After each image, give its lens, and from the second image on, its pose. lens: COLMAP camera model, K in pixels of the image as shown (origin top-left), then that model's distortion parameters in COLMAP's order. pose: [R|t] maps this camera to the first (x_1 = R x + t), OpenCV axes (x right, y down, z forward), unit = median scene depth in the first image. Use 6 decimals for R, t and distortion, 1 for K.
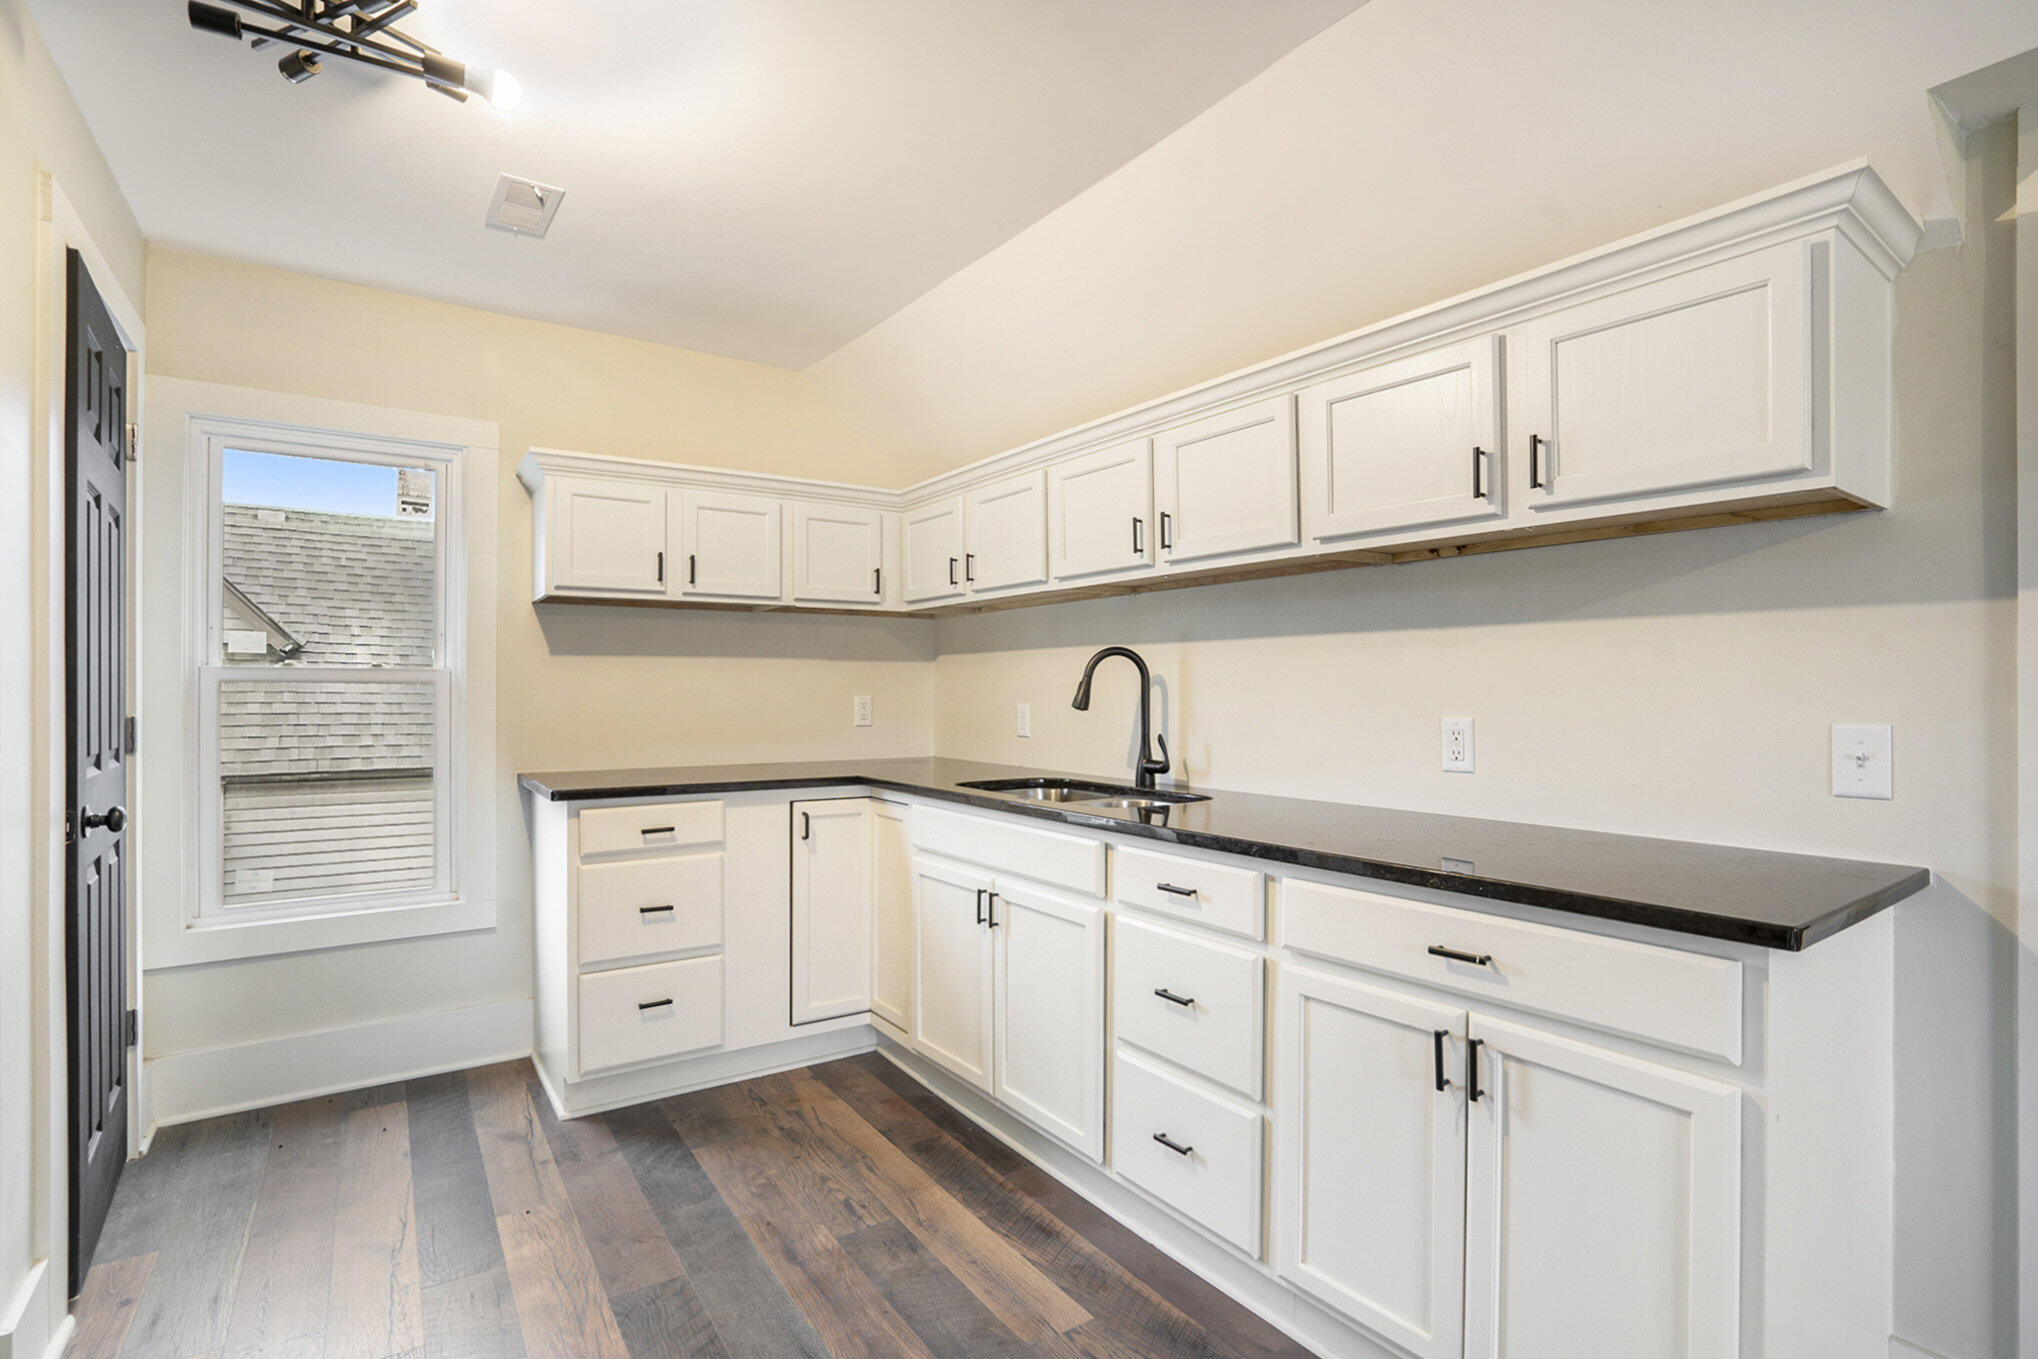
lens RADIAL K [[984.3, 0, 1026.5], [0, 984.3, 689.1], [0, 0, 1]] dist [-0.021152, 0.002217]
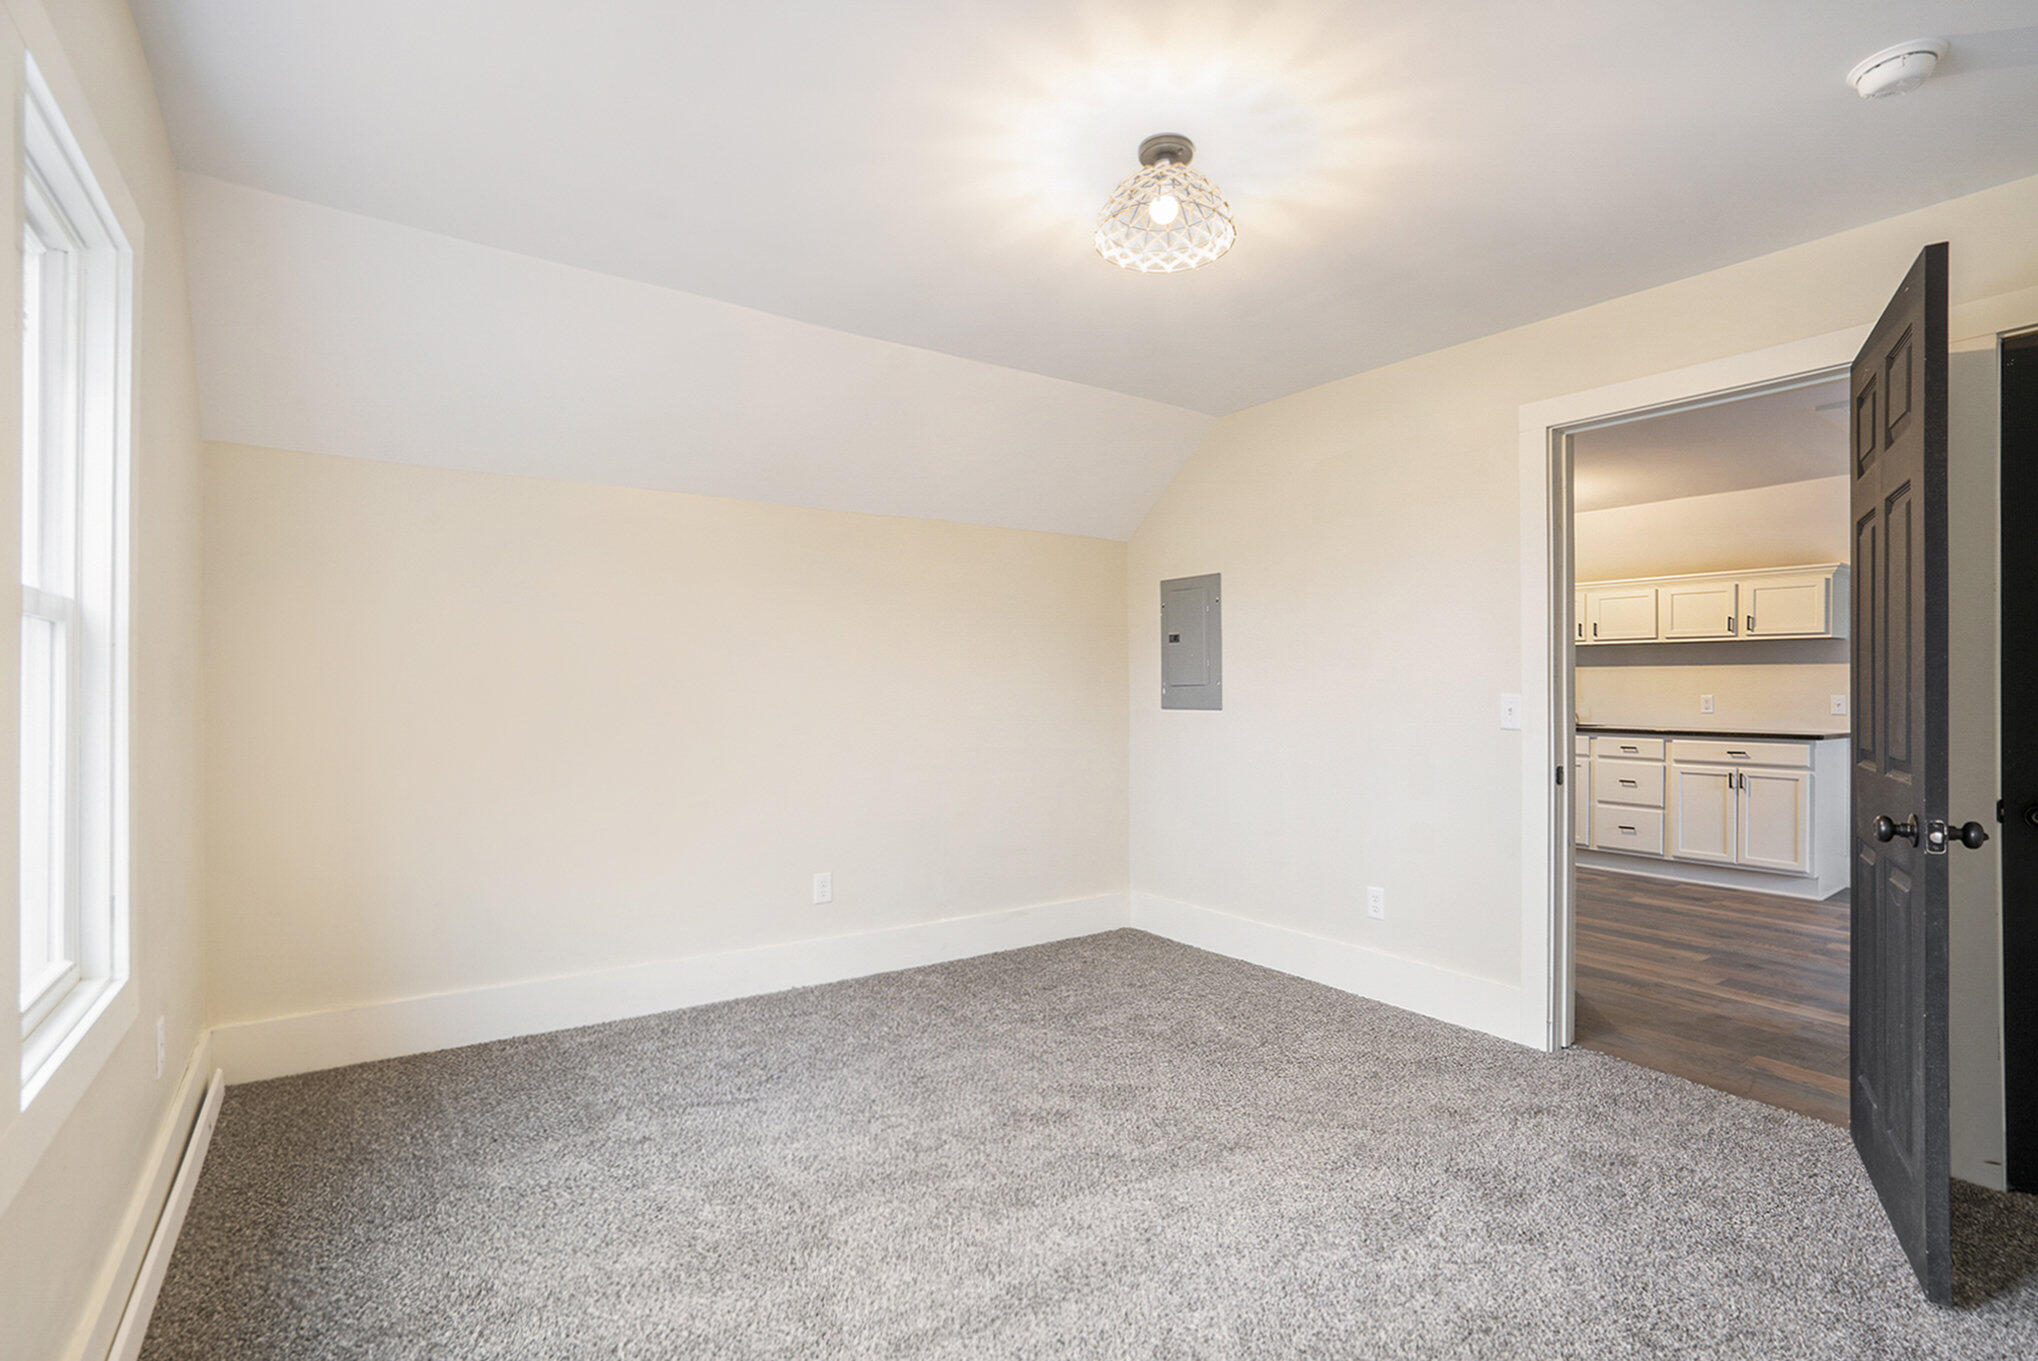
lens RADIAL K [[984.3, 0, 1027.3], [0, 984.3, 691.5], [0, 0, 1]] dist [-0.021152, 0.002217]
pose [[0.999991, 0.004050, -0.001445, -2.240499], [-0.004048, 0.999990, 0.001634, 0.026849], [0.001452, -0.001628, 0.999998, -2.722372]]
